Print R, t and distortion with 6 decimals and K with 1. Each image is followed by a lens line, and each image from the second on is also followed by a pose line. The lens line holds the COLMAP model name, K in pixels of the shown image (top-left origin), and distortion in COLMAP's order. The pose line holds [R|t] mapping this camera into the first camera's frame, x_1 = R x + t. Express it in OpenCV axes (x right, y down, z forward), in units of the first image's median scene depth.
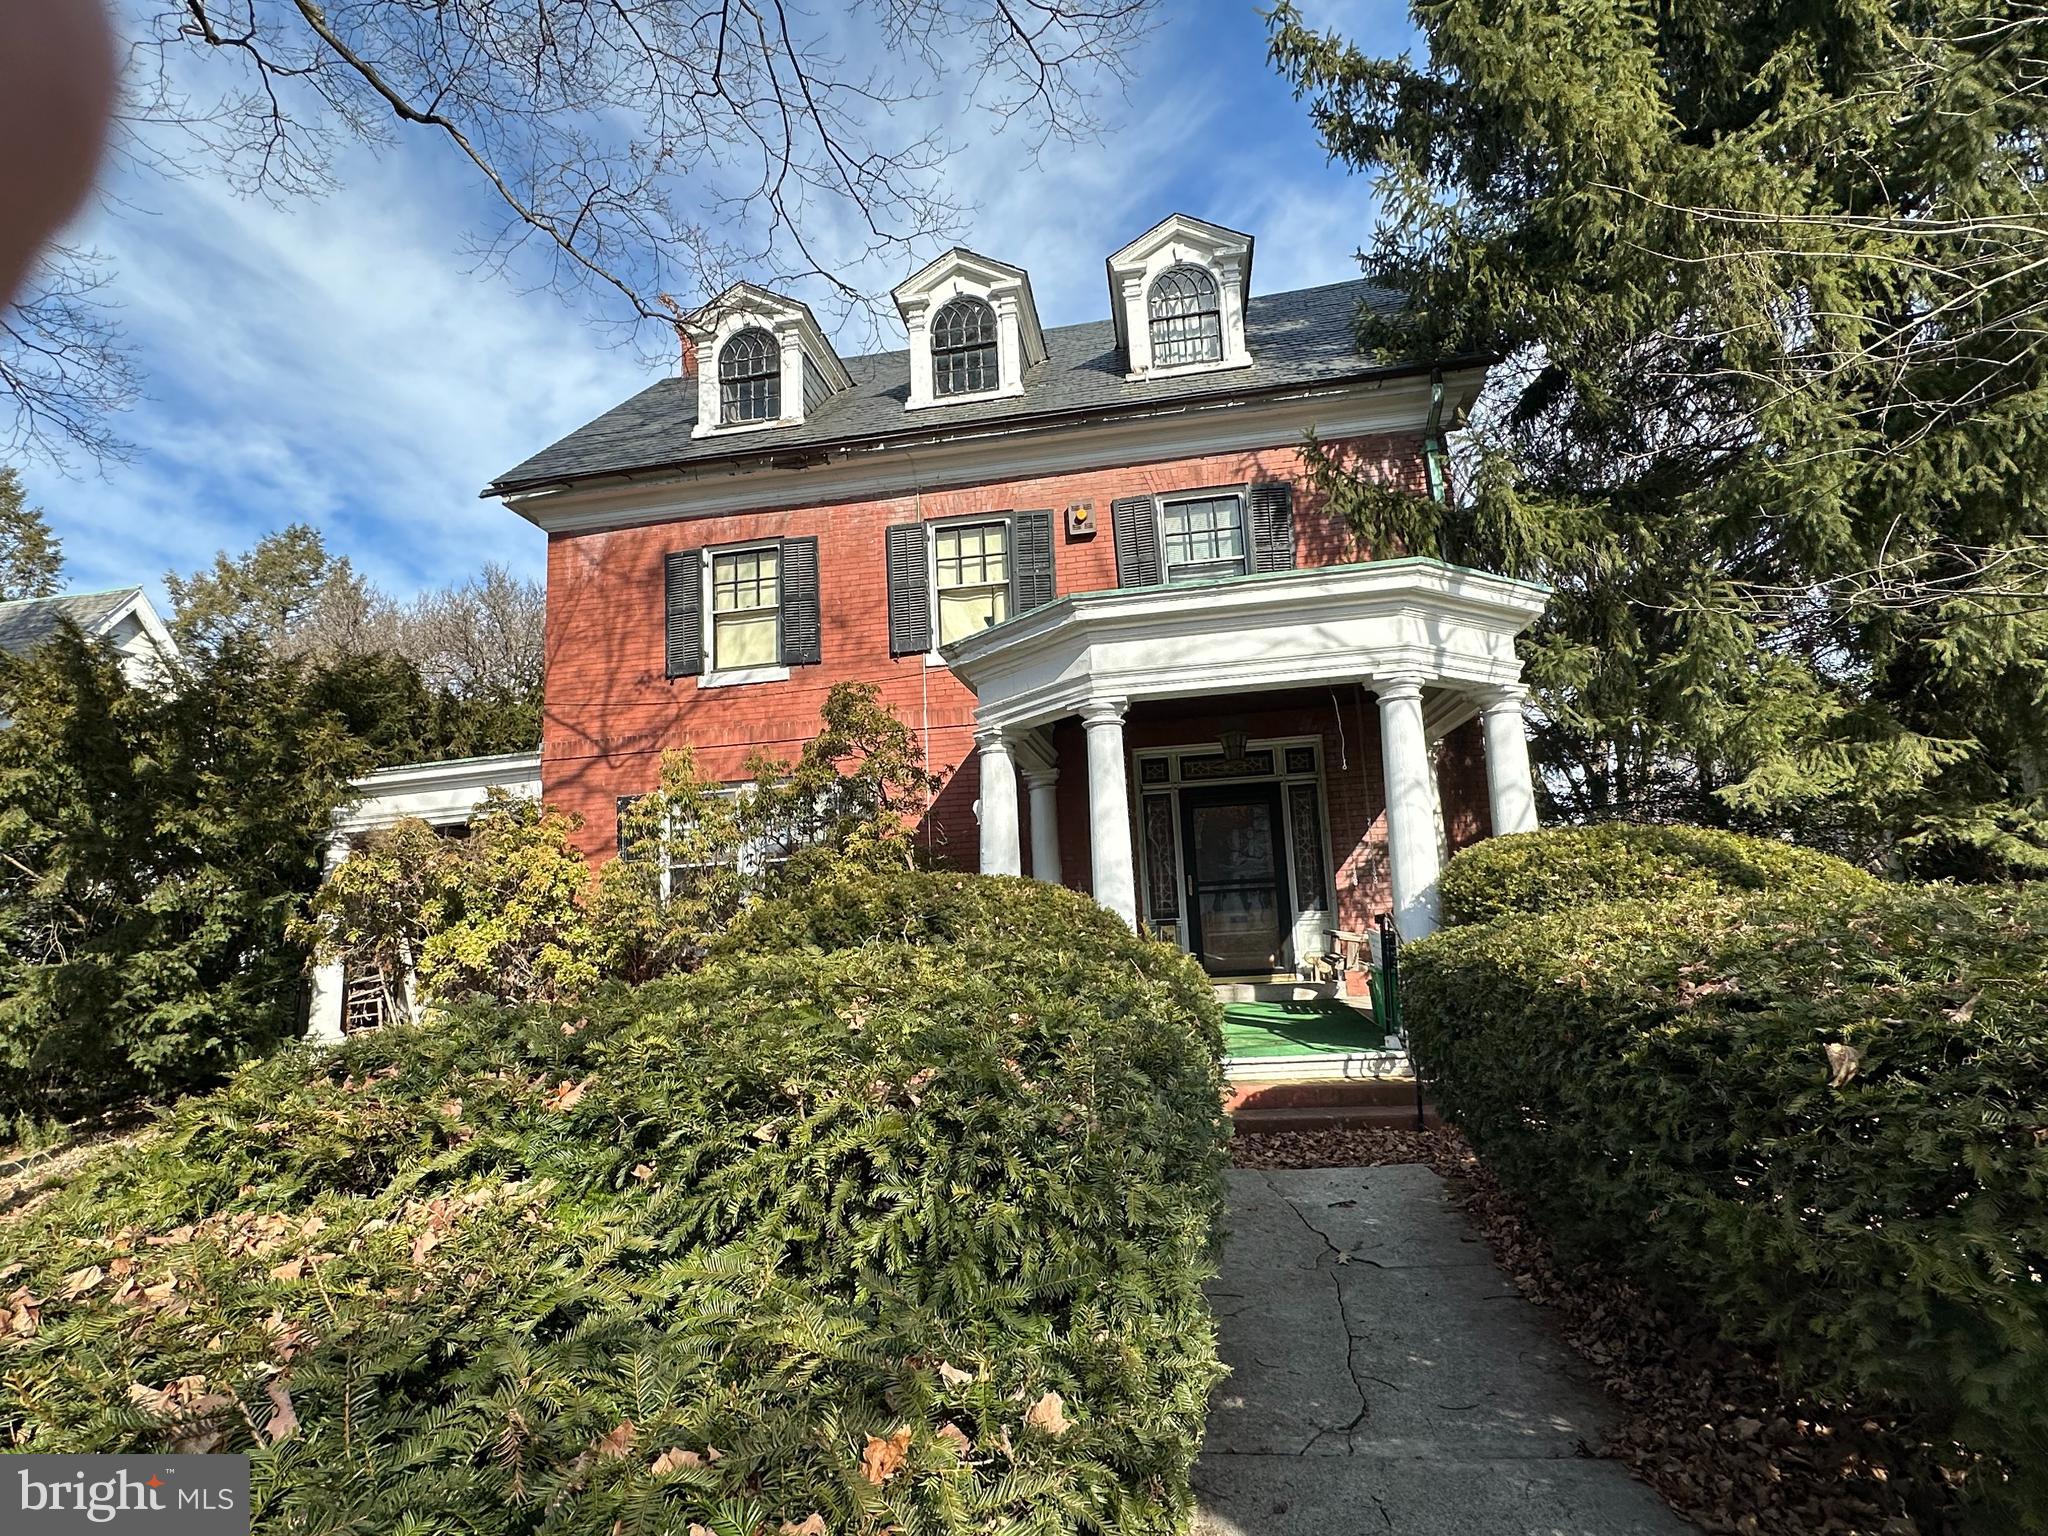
lens RADIAL K [[1061.2, 0, 1023.6], [0, 1061.2, 758.9], [0, 0, 1]] dist [0.005134, 0.000078]
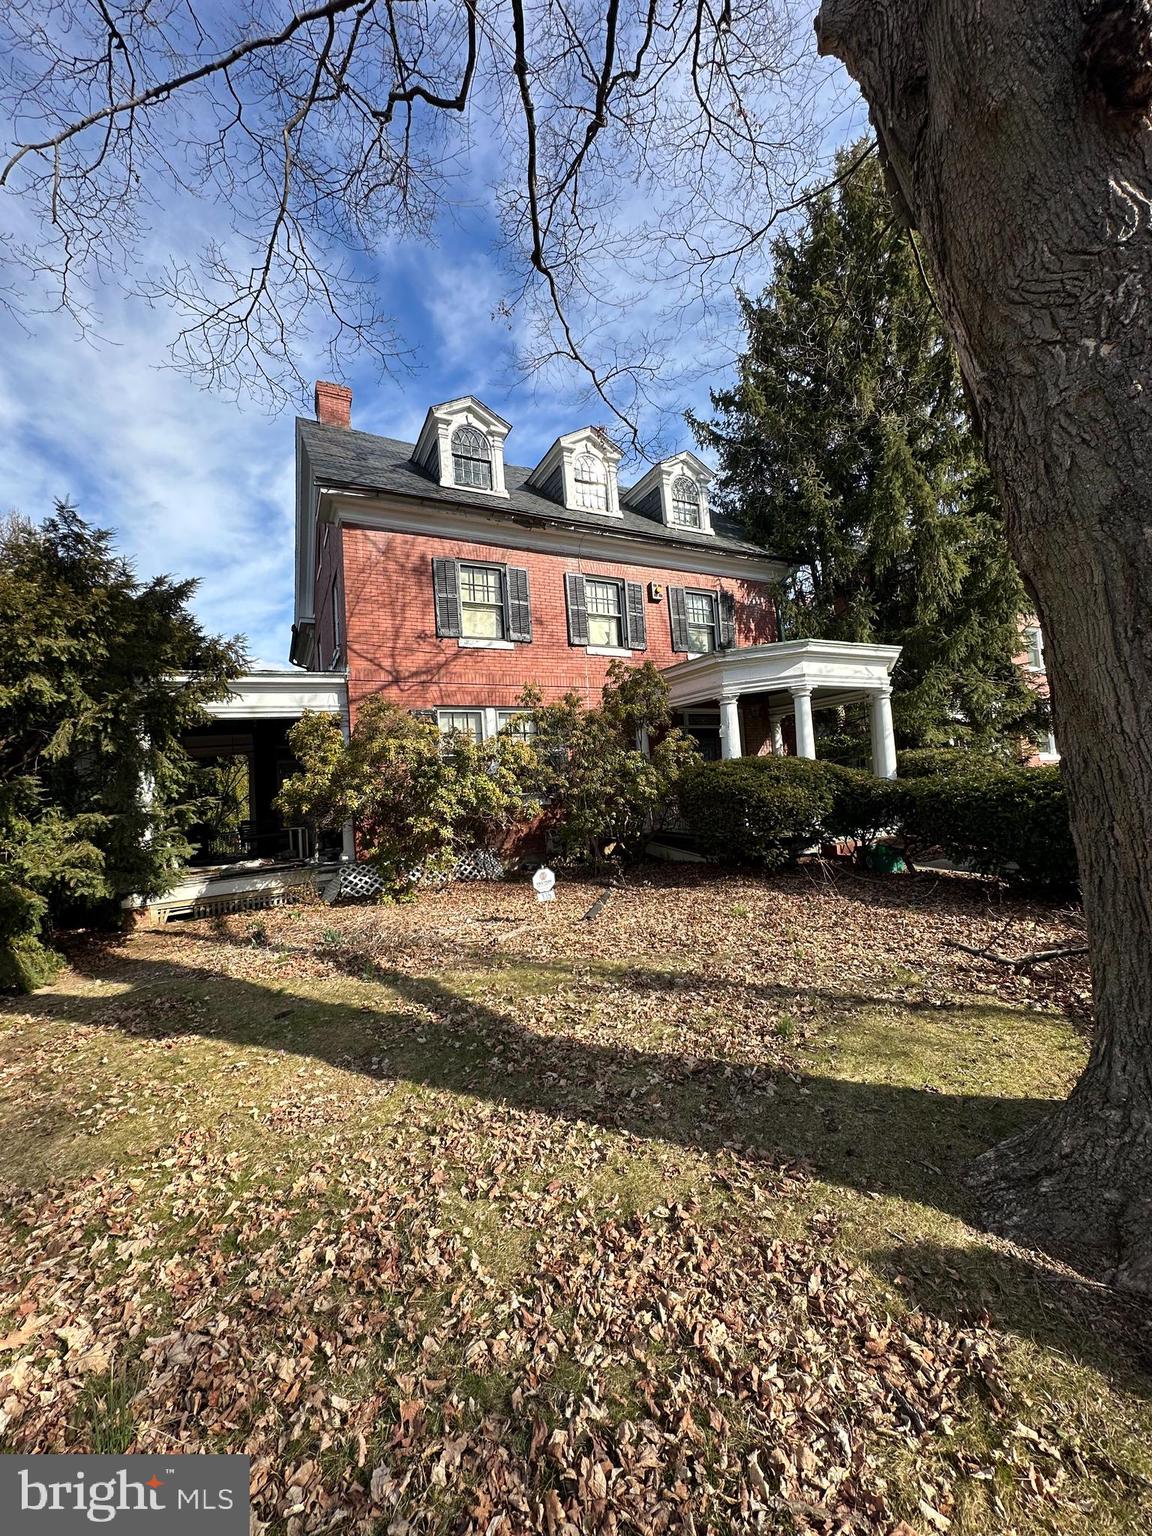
lens RADIAL K [[614.9, 0, 576.9], [0, 614.9, 773.4], [0, 0, 1]] dist [0.003232, -0.000549]
pose [[0.784866, 0.016012, 0.619459, -0.743311], [-0.068466, 0.995786, 0.061008, 0.057653], [-0.615872, -0.090294, 0.782655, 0.123194]]
